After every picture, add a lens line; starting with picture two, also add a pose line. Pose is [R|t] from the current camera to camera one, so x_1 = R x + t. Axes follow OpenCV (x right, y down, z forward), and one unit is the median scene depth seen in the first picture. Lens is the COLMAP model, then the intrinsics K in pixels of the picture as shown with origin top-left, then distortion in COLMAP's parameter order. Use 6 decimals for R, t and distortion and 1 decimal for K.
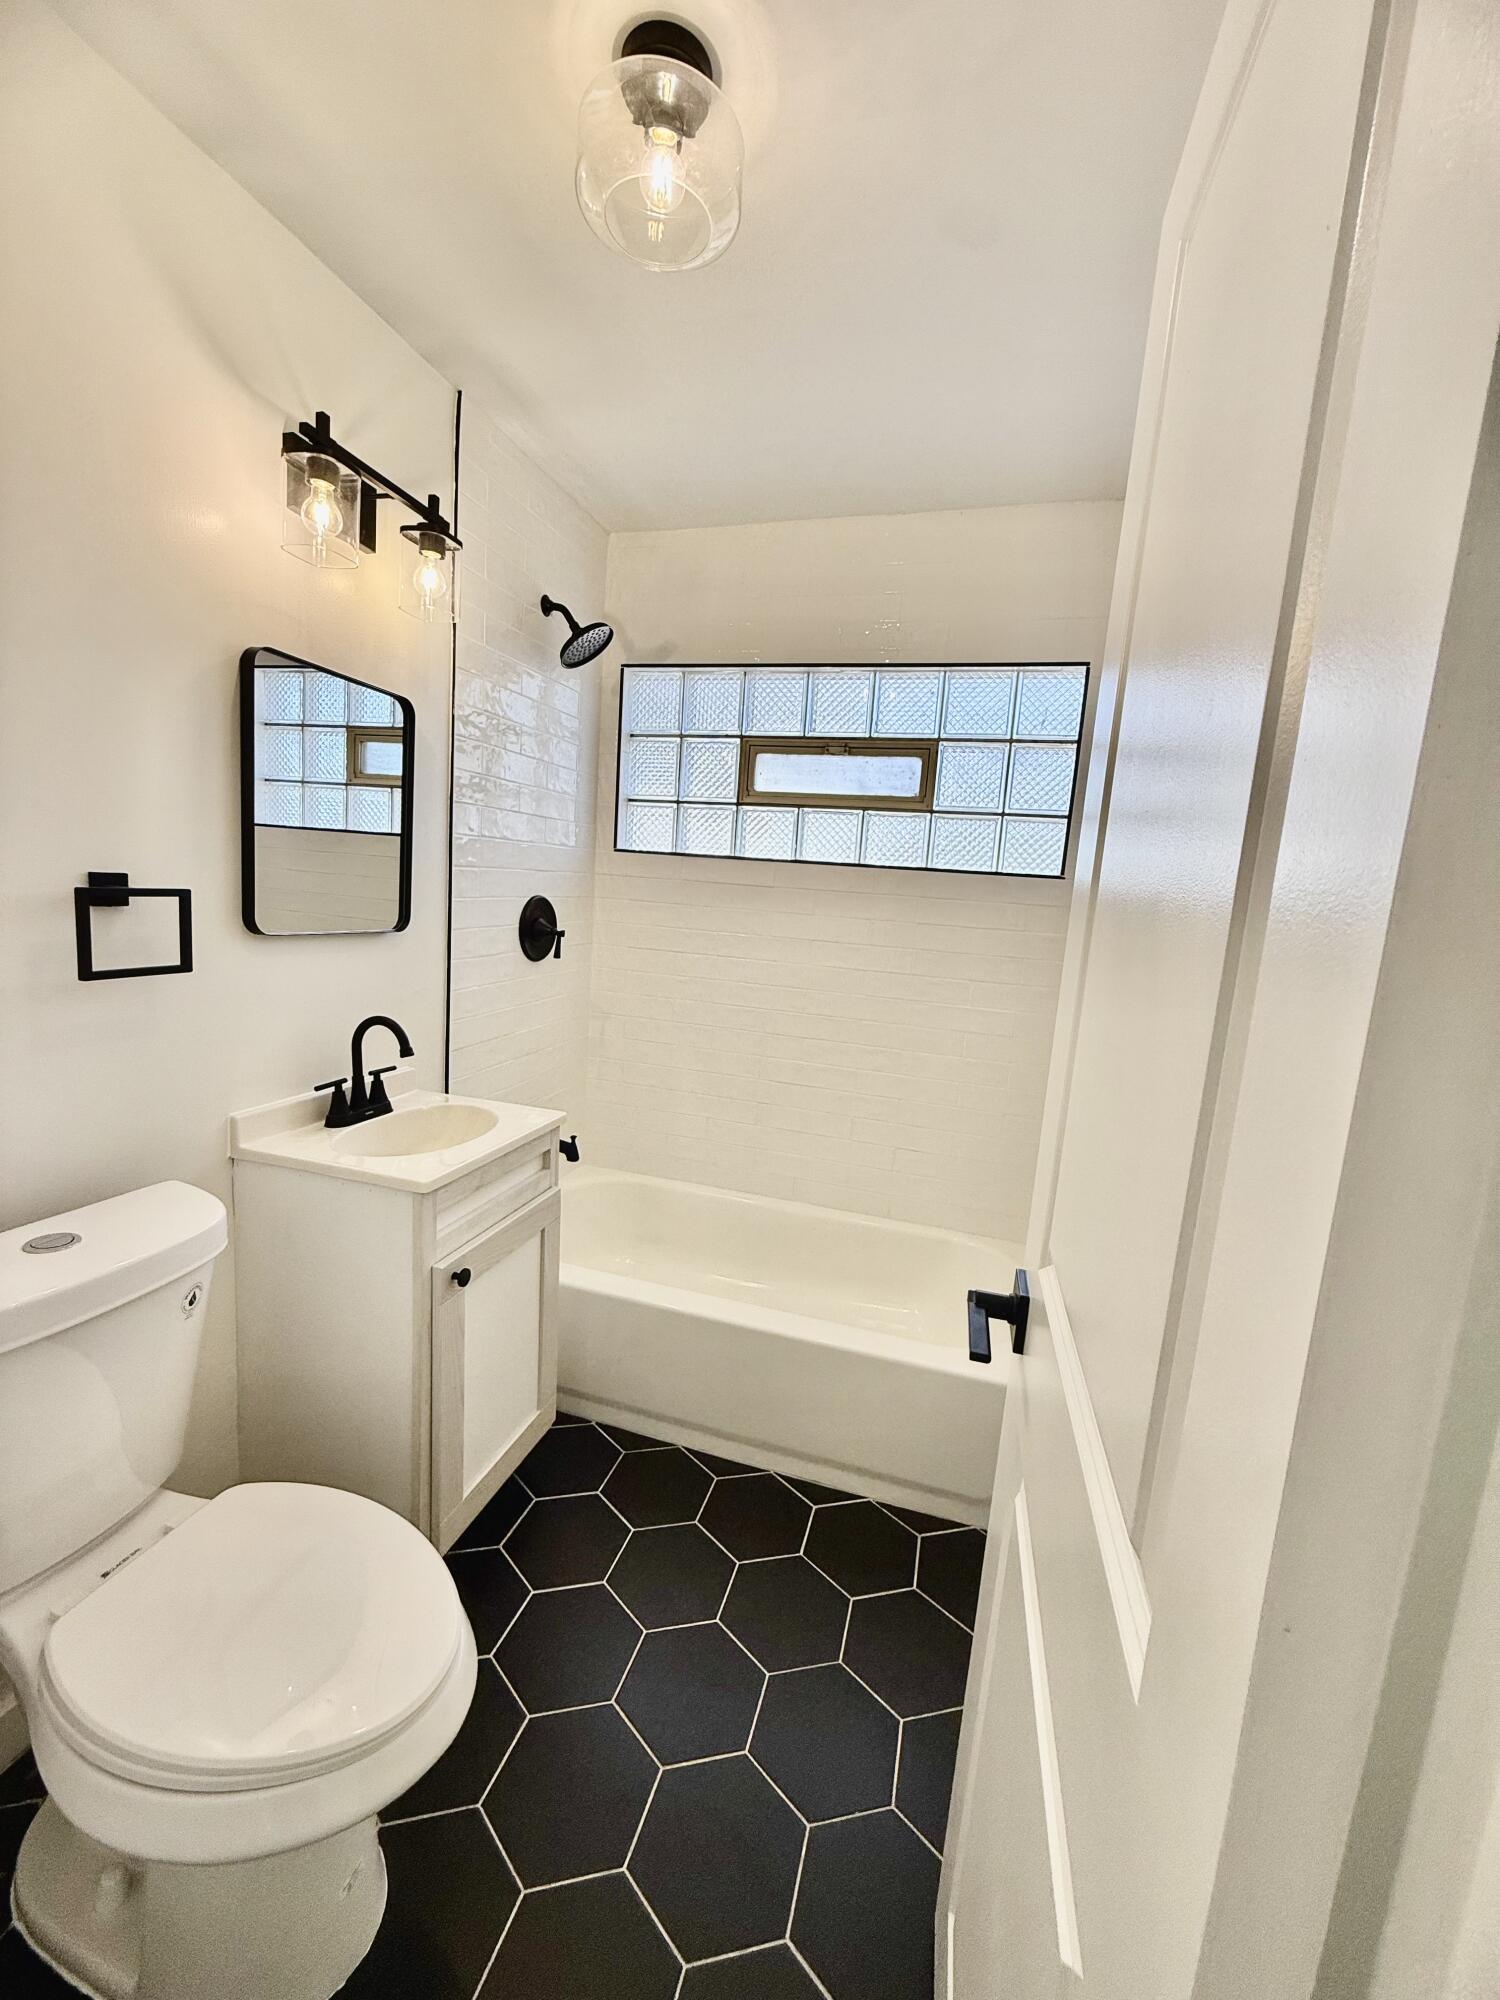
lens RADIAL K [[798.1, 0, 750.0], [0, 798.1, 1000.0], [0, 0, 1]] dist [0.008075, -0.004903]
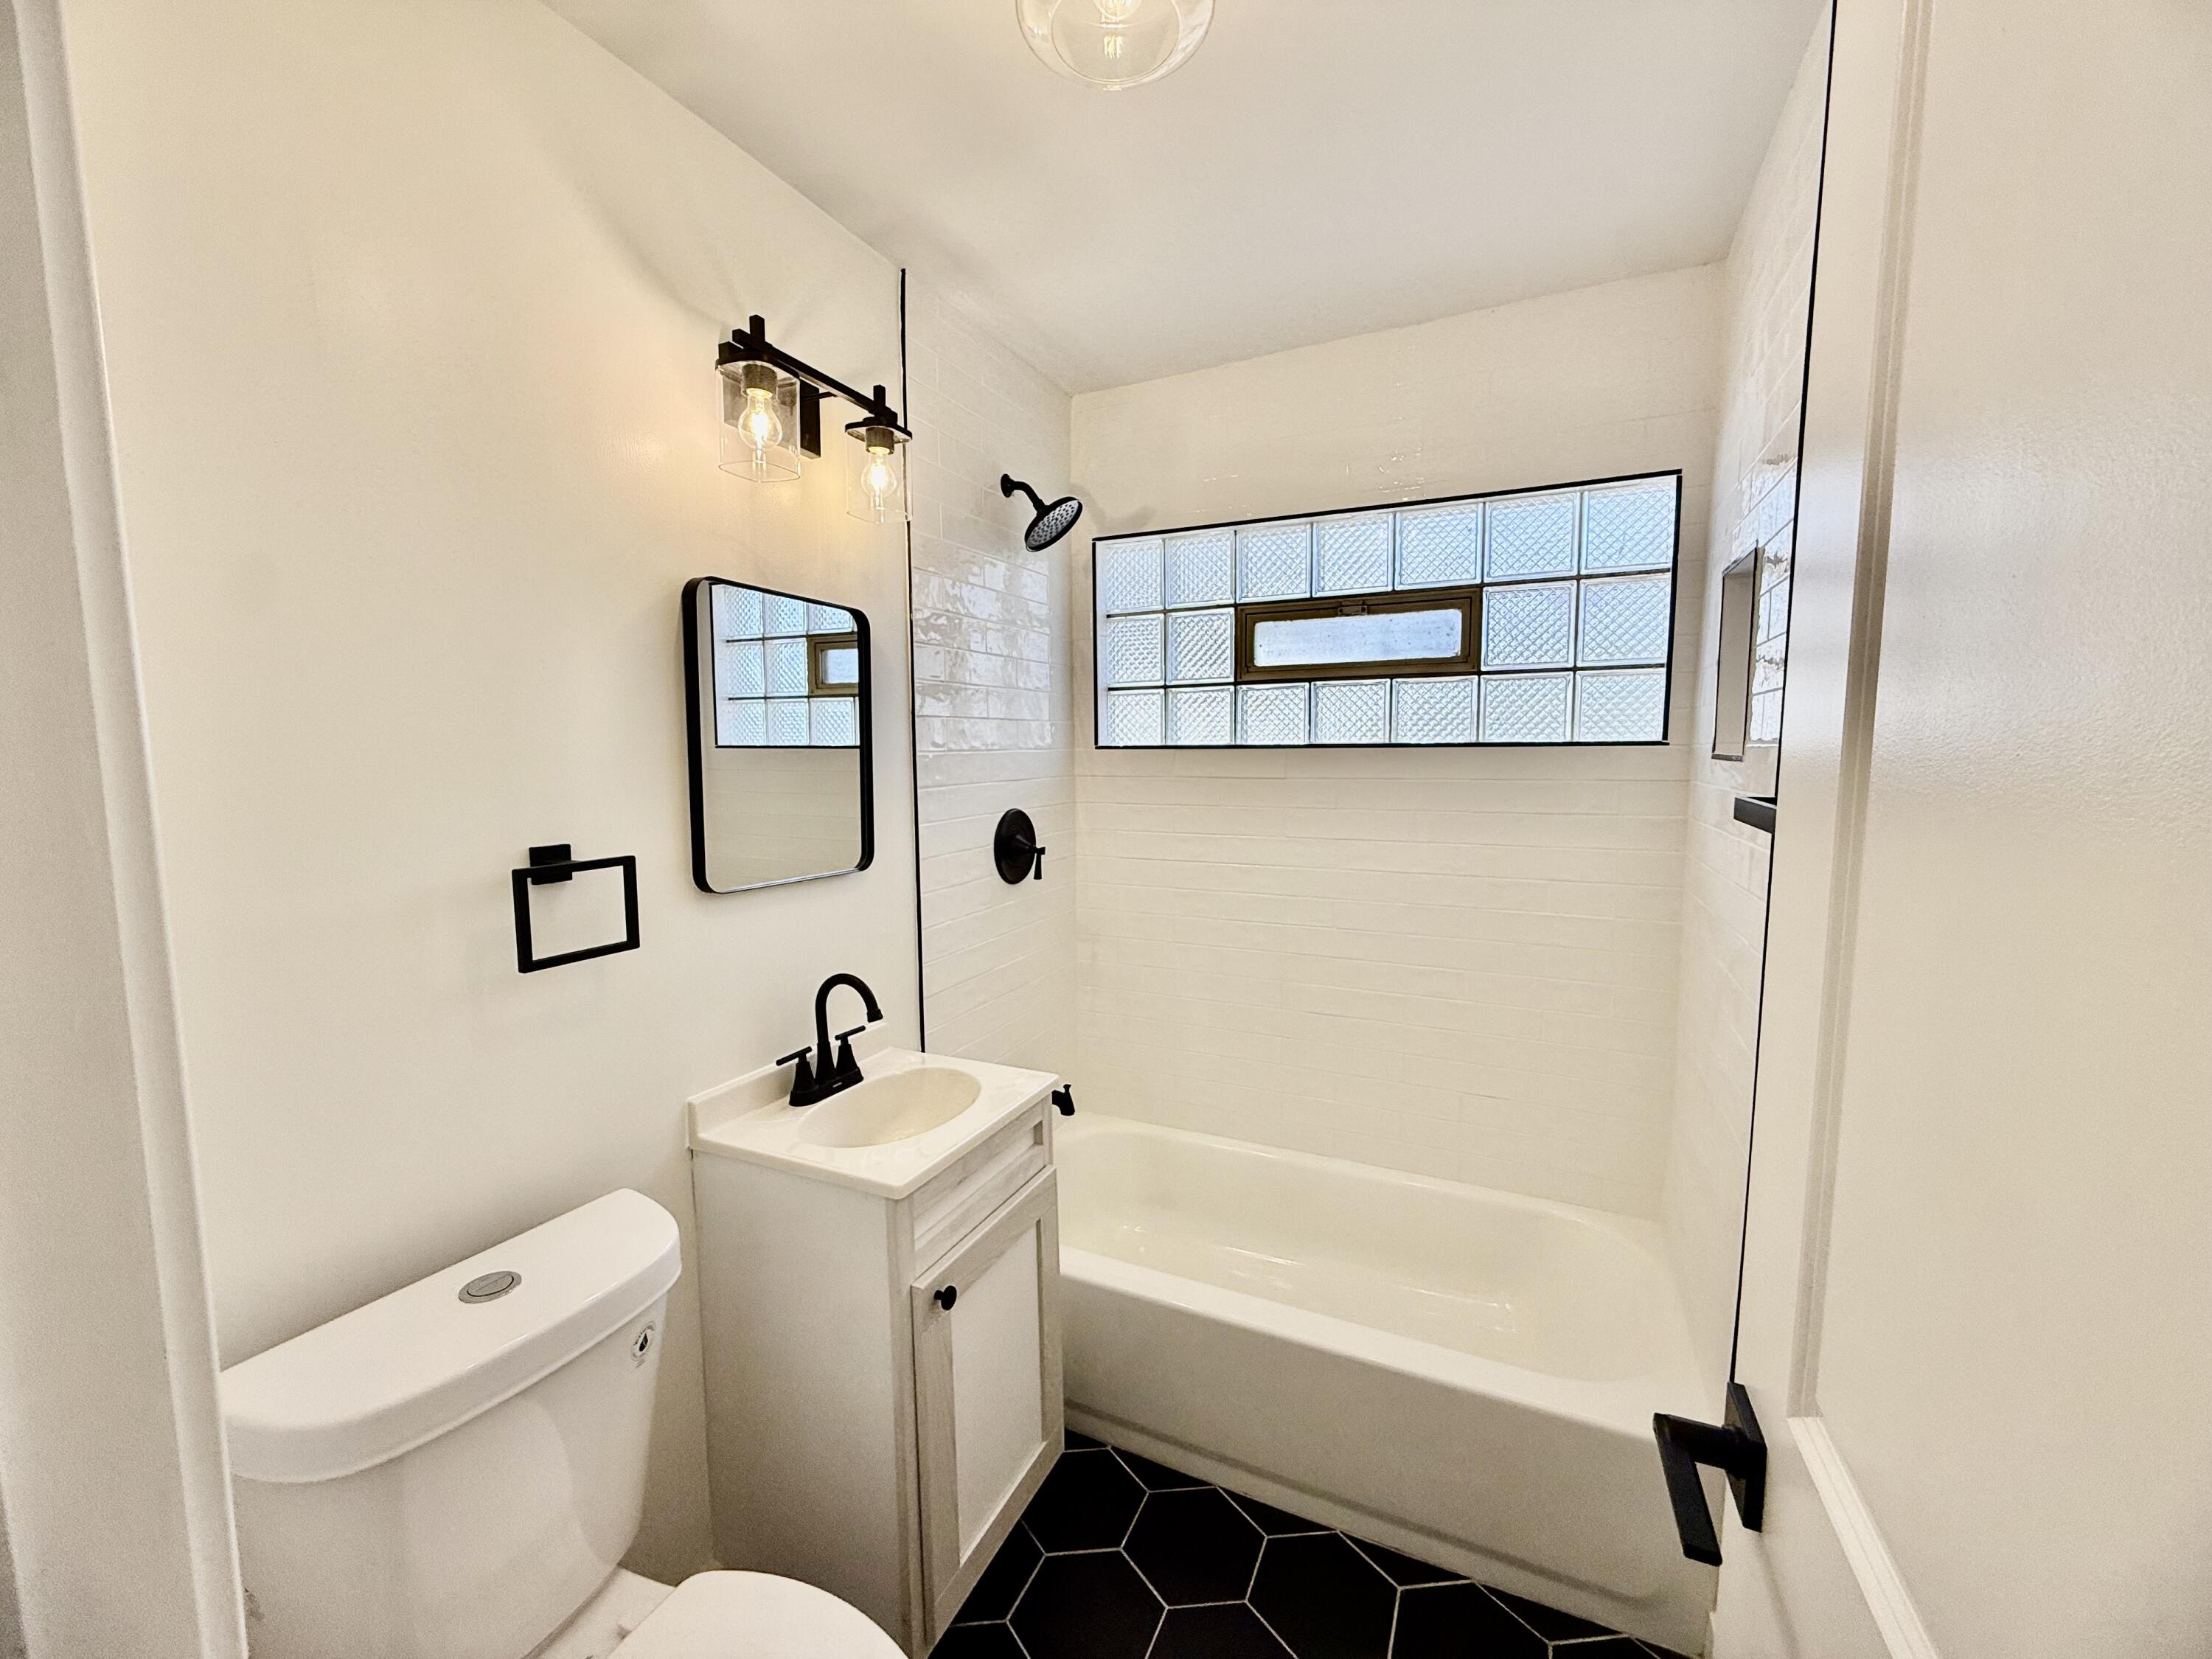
lens RADIAL K [[882.7, 0, 1103.8], [0, 882.7, 834.0], [0, 0, 1]] dist [0.008075, -0.004903]
pose [[0.985190, -0.062213, -0.159784, -0.019025], [0.053879, 0.996978, -0.055972, -0.056232], [0.162783, 0.046534, 0.985564, 0.081071]]
